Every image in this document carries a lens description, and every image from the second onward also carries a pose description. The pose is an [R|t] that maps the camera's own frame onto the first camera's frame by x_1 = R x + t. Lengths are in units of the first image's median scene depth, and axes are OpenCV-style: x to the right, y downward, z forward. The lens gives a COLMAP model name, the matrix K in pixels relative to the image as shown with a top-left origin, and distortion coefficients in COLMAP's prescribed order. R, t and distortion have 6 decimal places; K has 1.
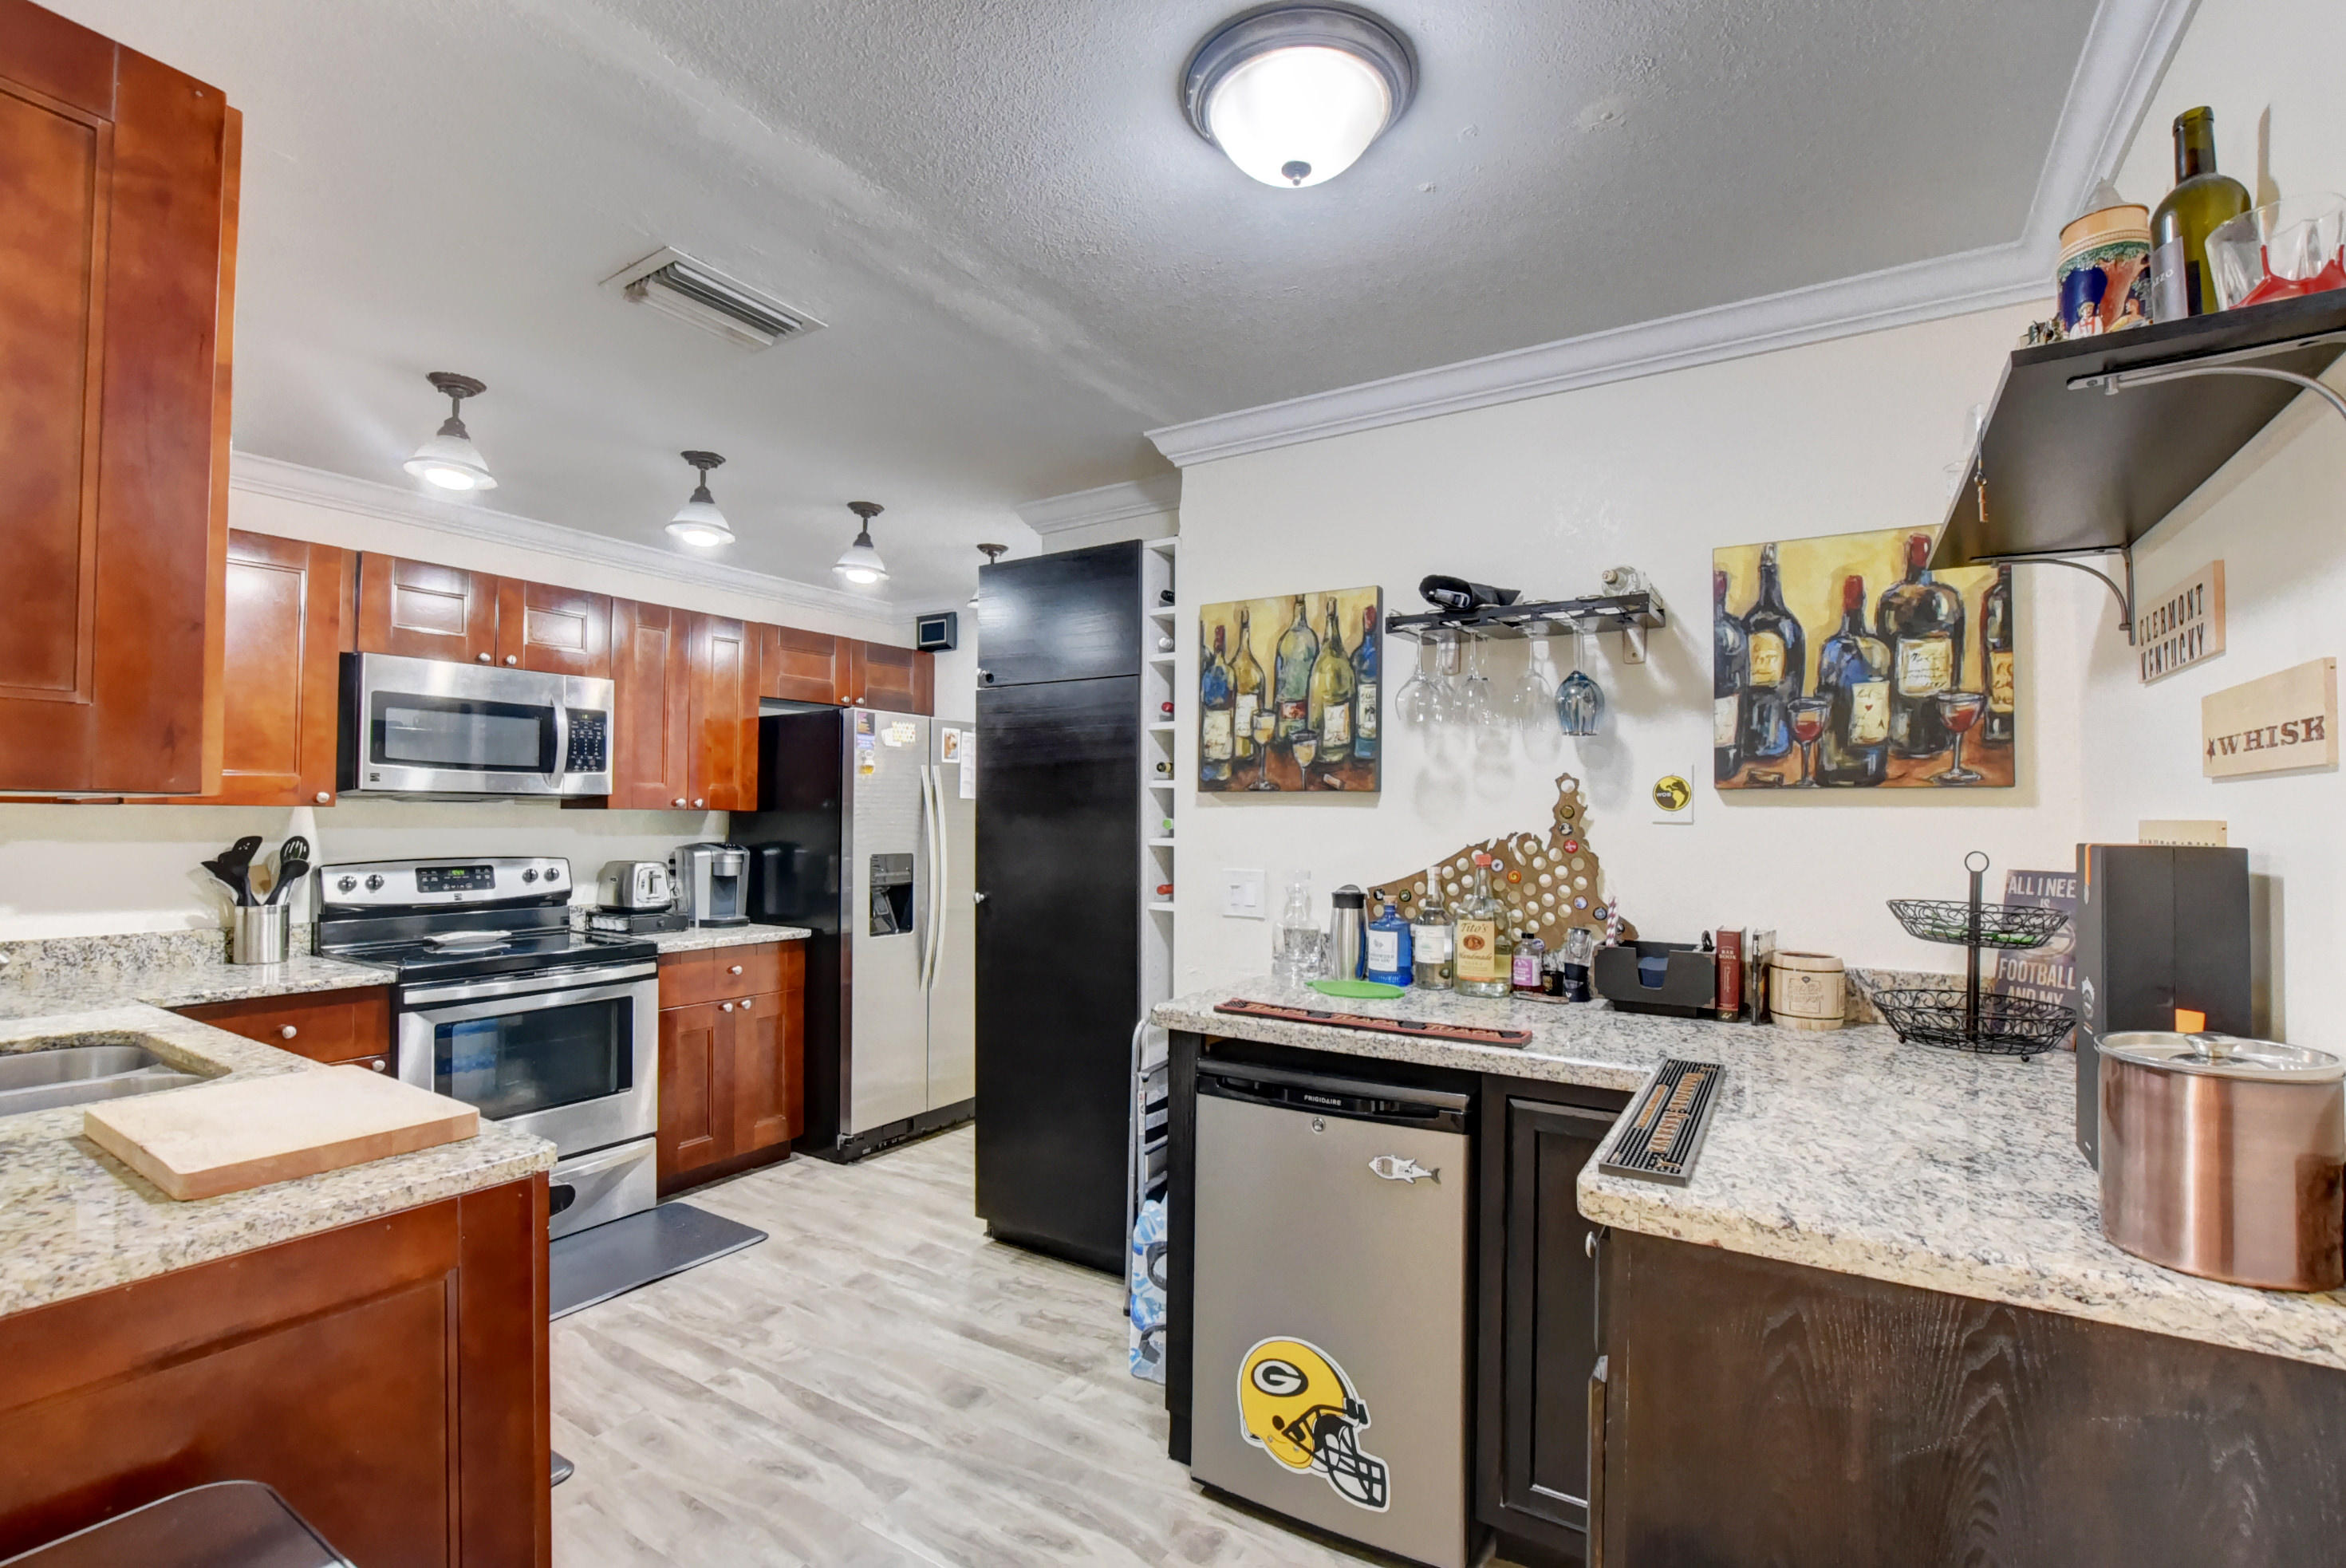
lens RADIAL K [[1041.3, 0, 1180.3], [0, 1041.3, 798.2], [0, 0, 1]] dist [-0.033583, 0.004740]
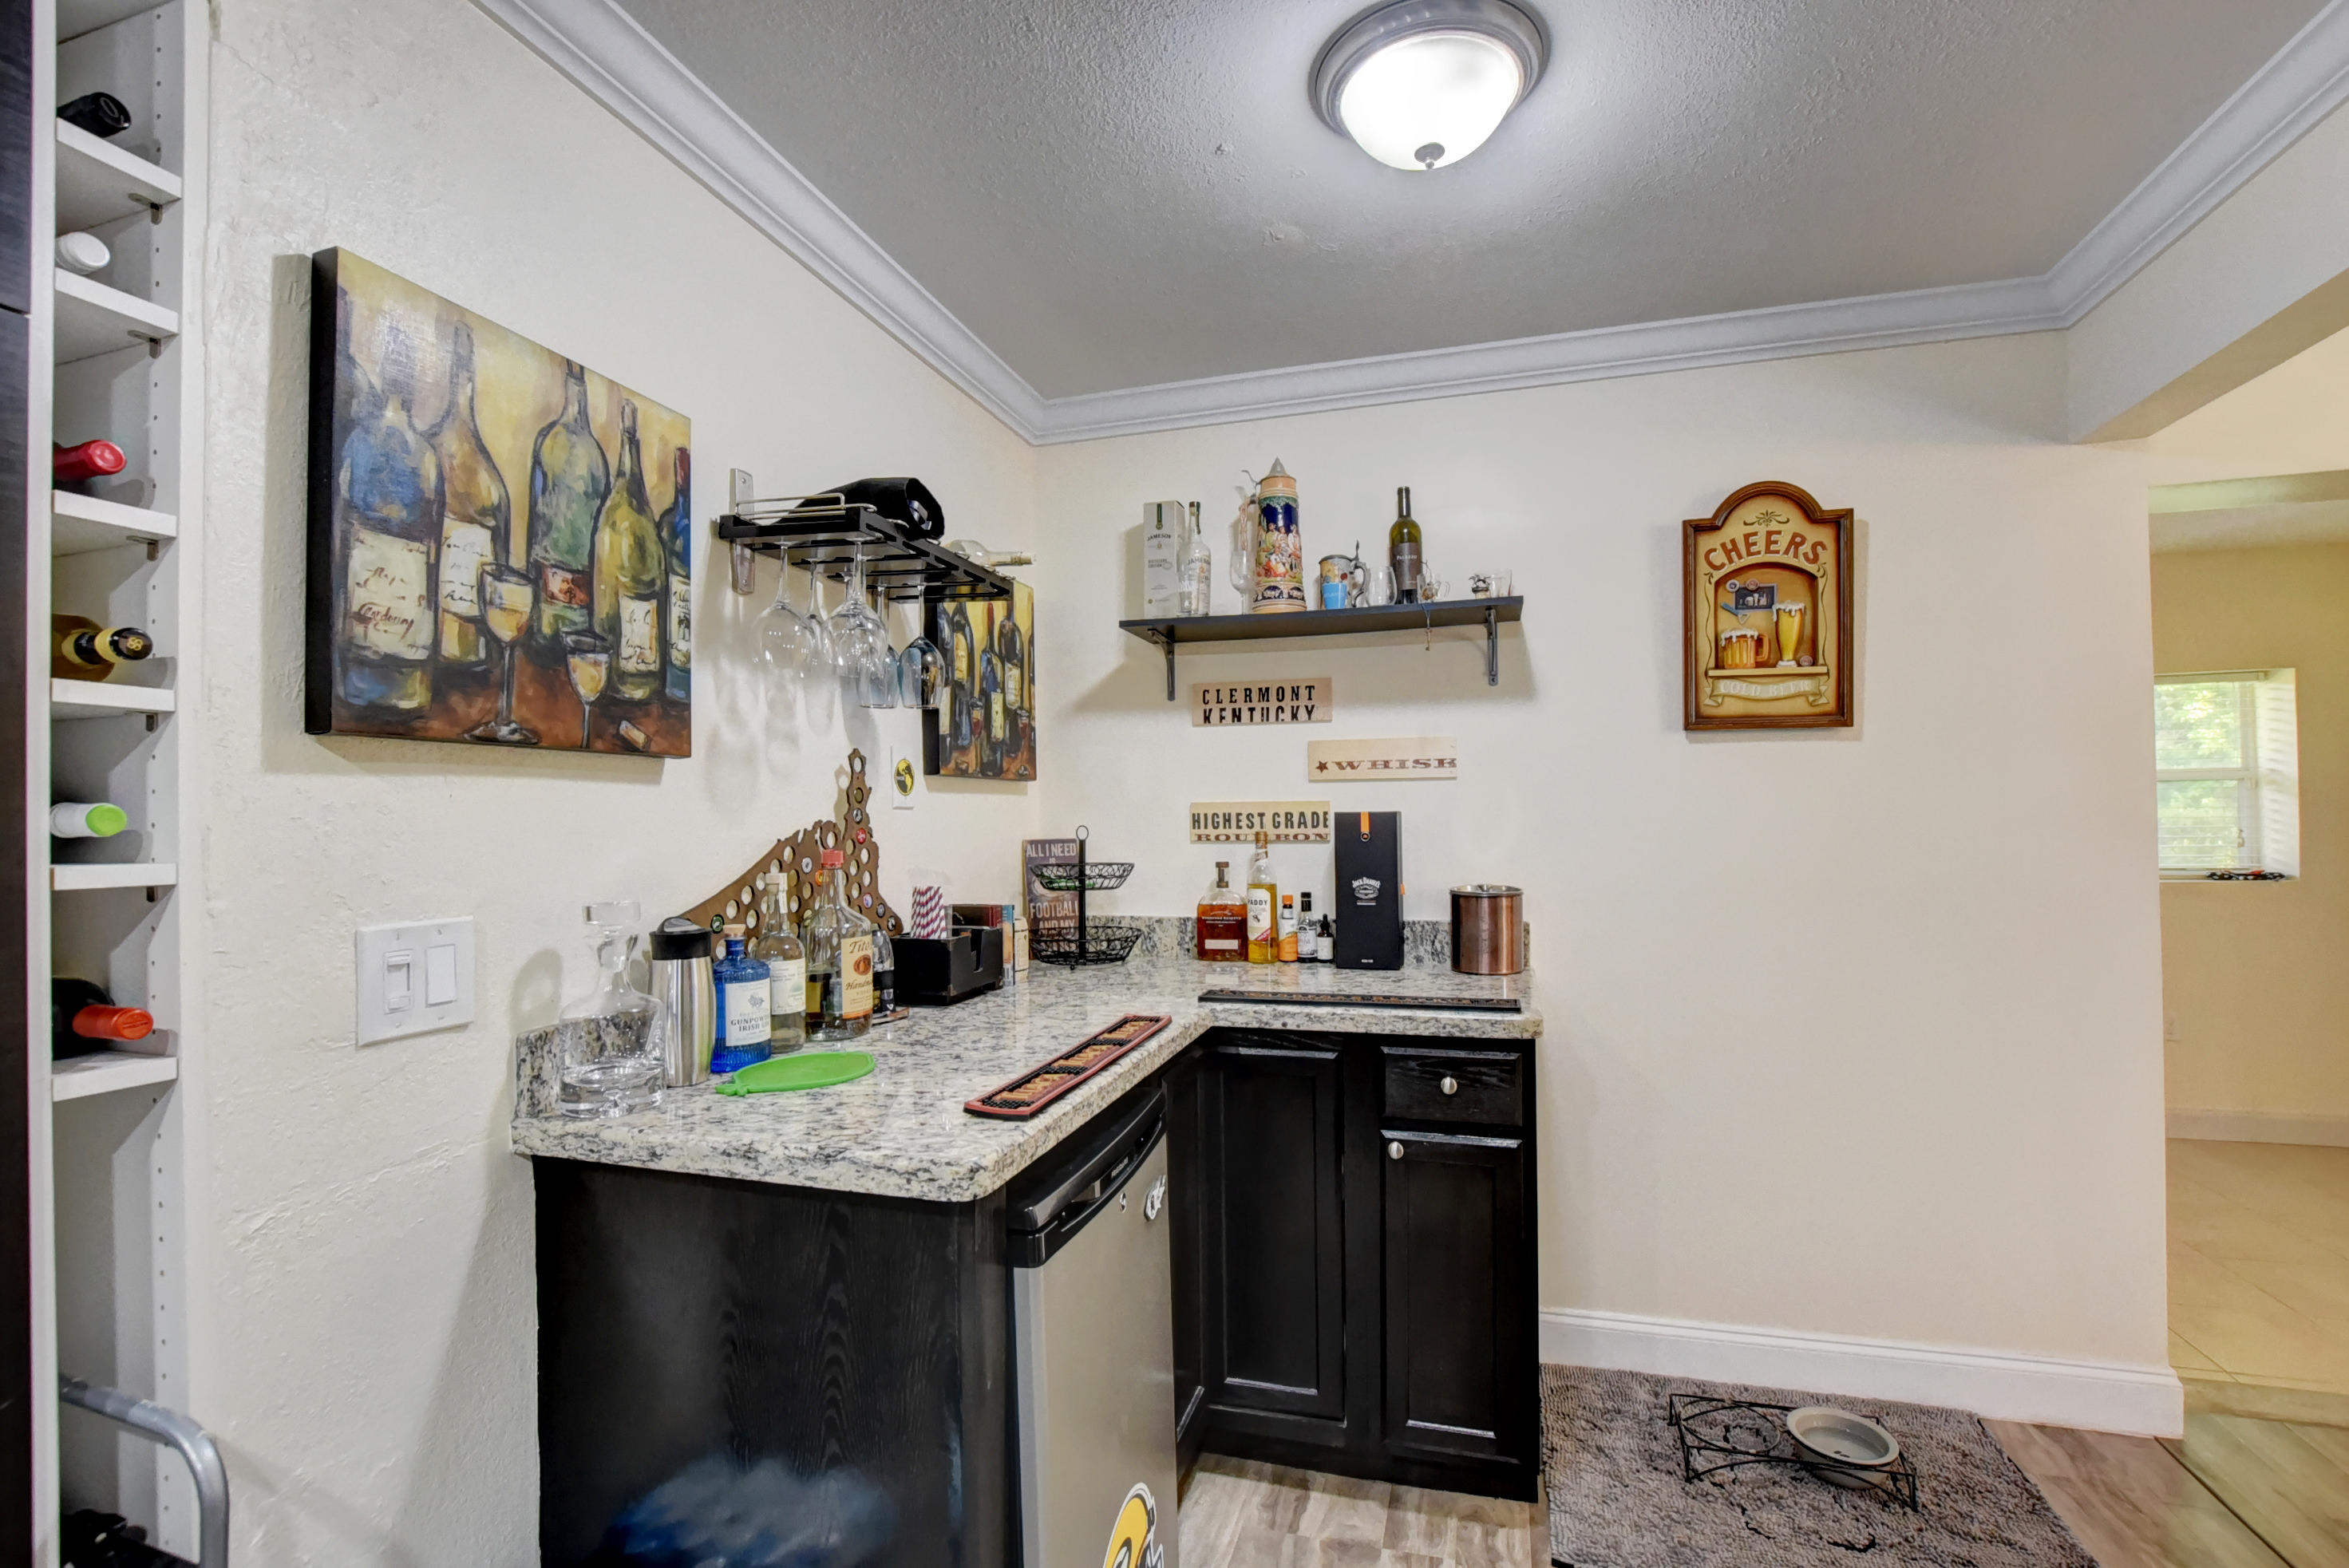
lens RADIAL K [[1042.6, 0, 1179.0], [0, 1042.6, 796.4], [0, 0, 1]] dist [-0.031090, 0.003737]
pose [[-0.264518, 0.011774, 0.964309, -0.333791], [-0.007163, 0.999874, -0.014174, 0.015880], [-0.964354, -0.010657, -0.264400, 0.635349]]
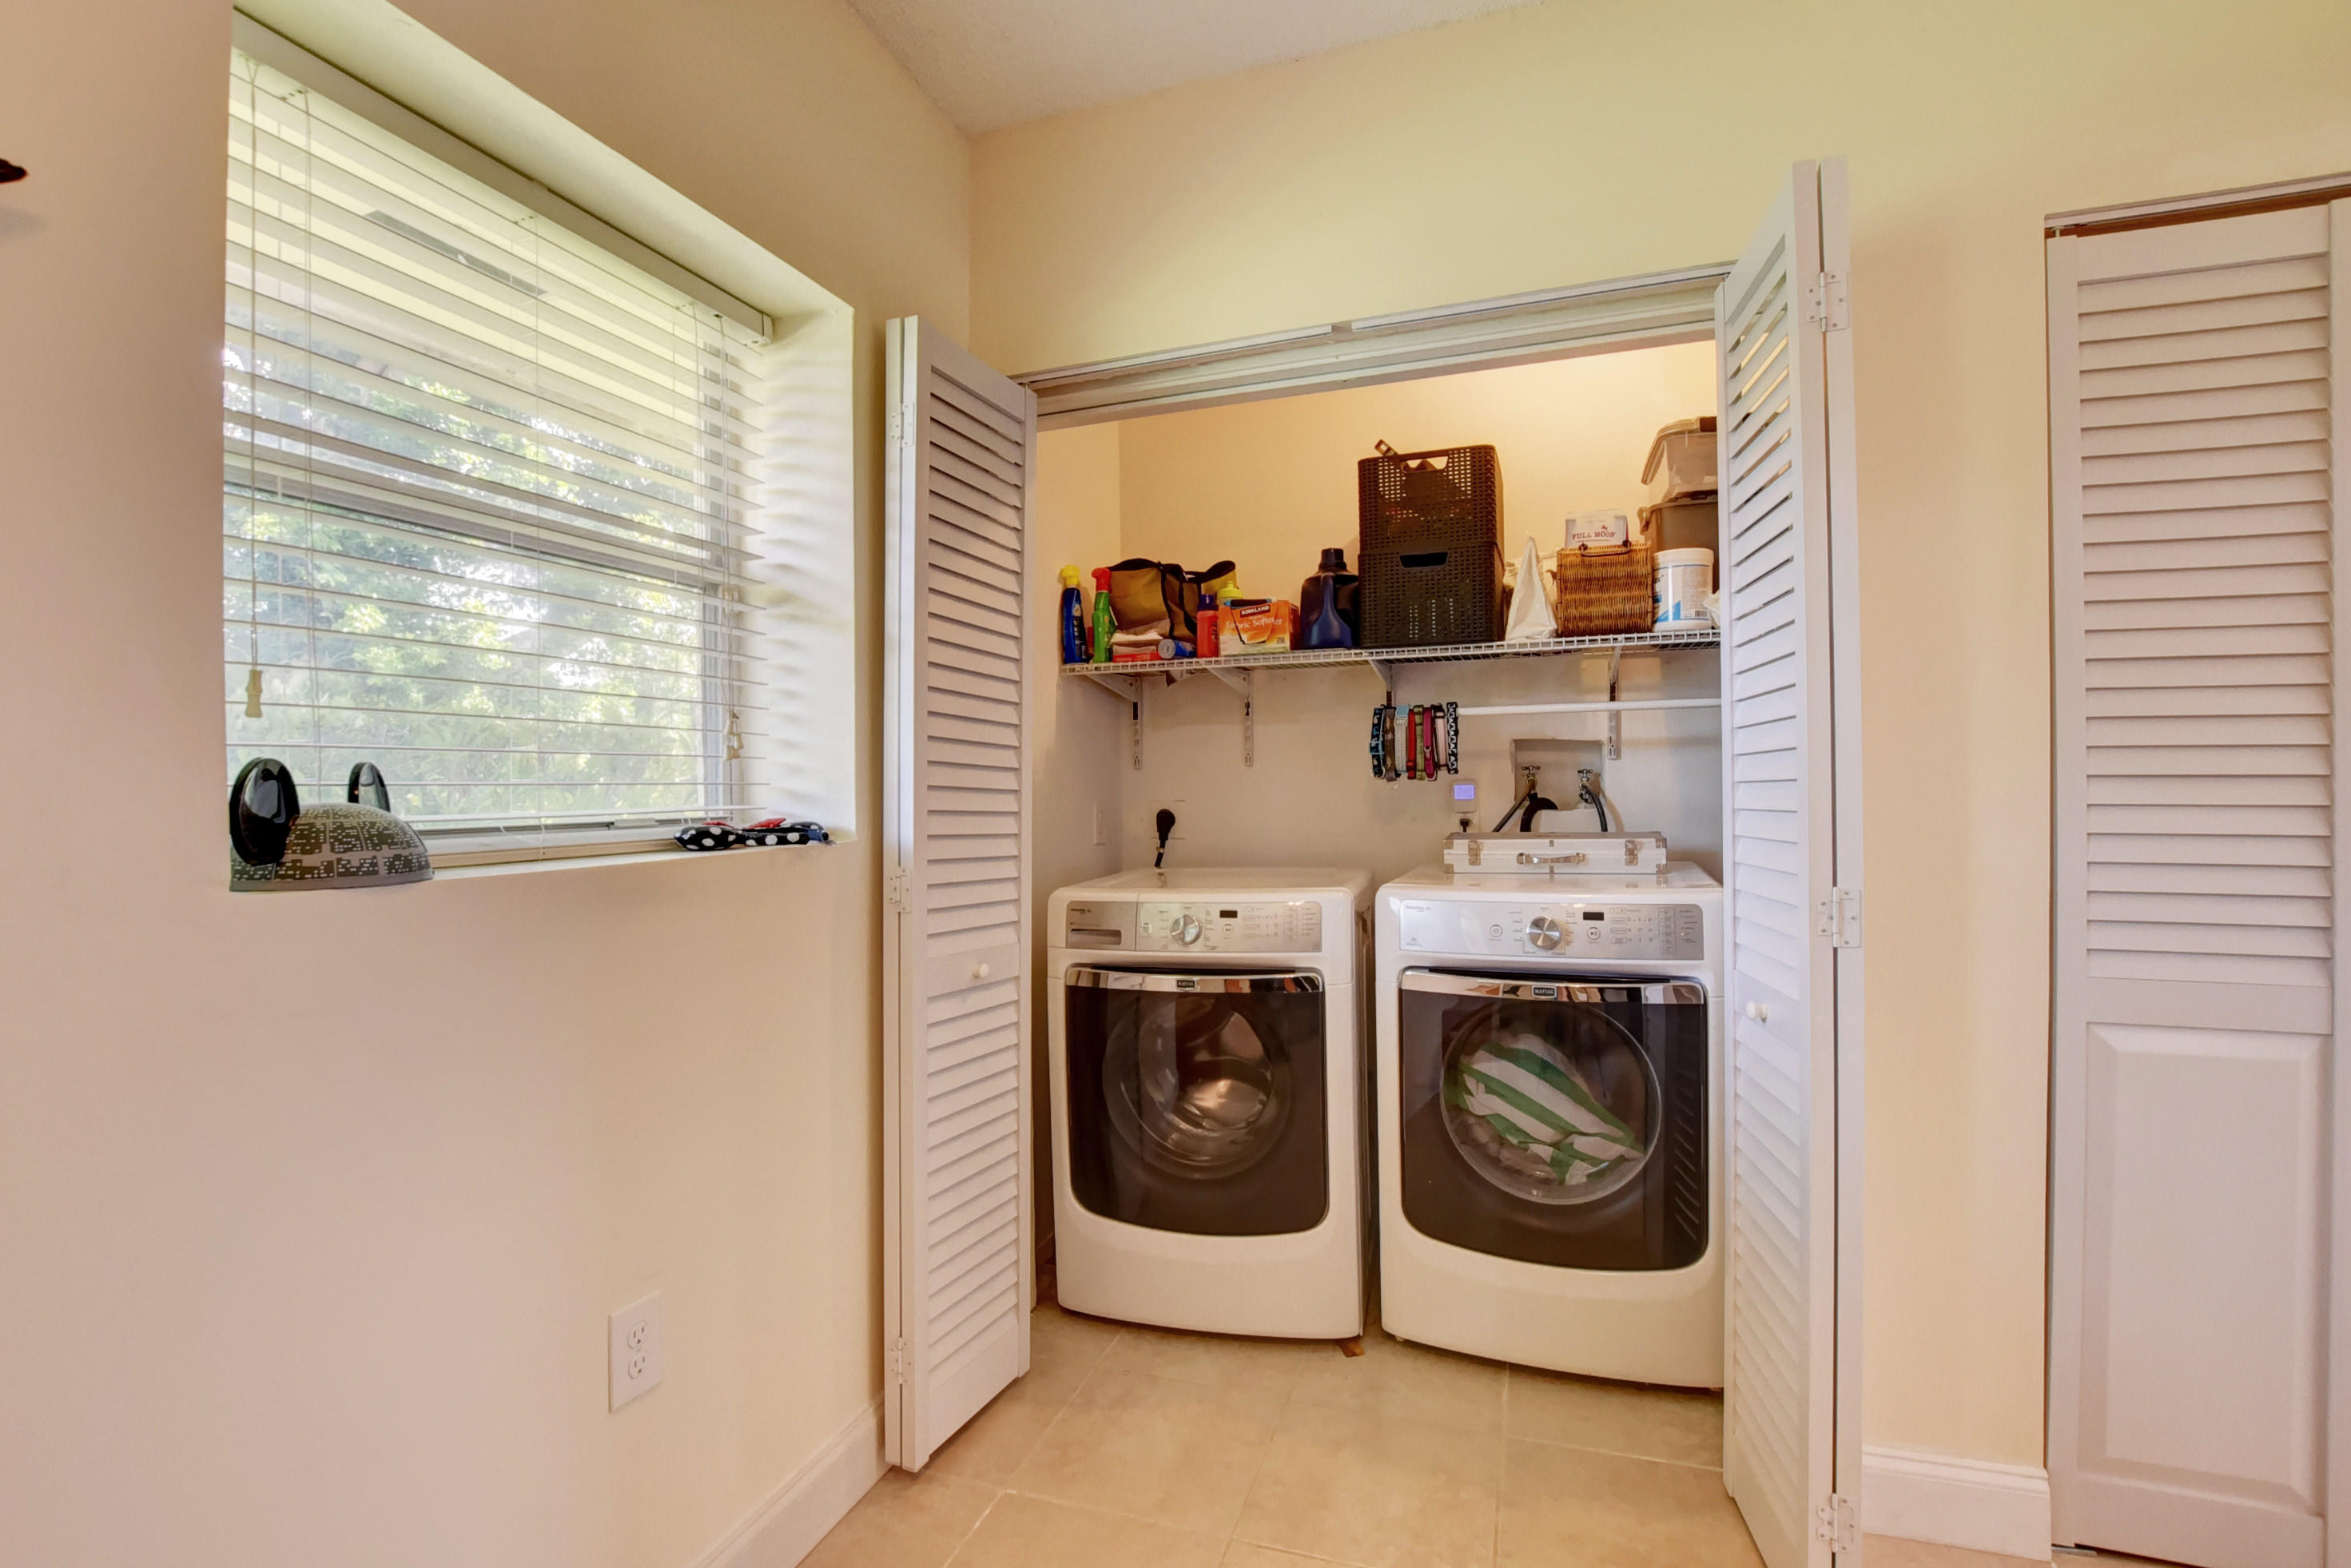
lens RADIAL K [[1043.6, 0, 1188.5], [0, 1043.6, 789.2], [0, 0, 1]] dist [-0.031090, 0.003737]
pose [[-0.976603, 0.004340, -0.215005, 0.440933], [0.008276, 0.999814, -0.017412, 0.077124], [0.214889, -0.018784, -0.976458, -0.477395]]
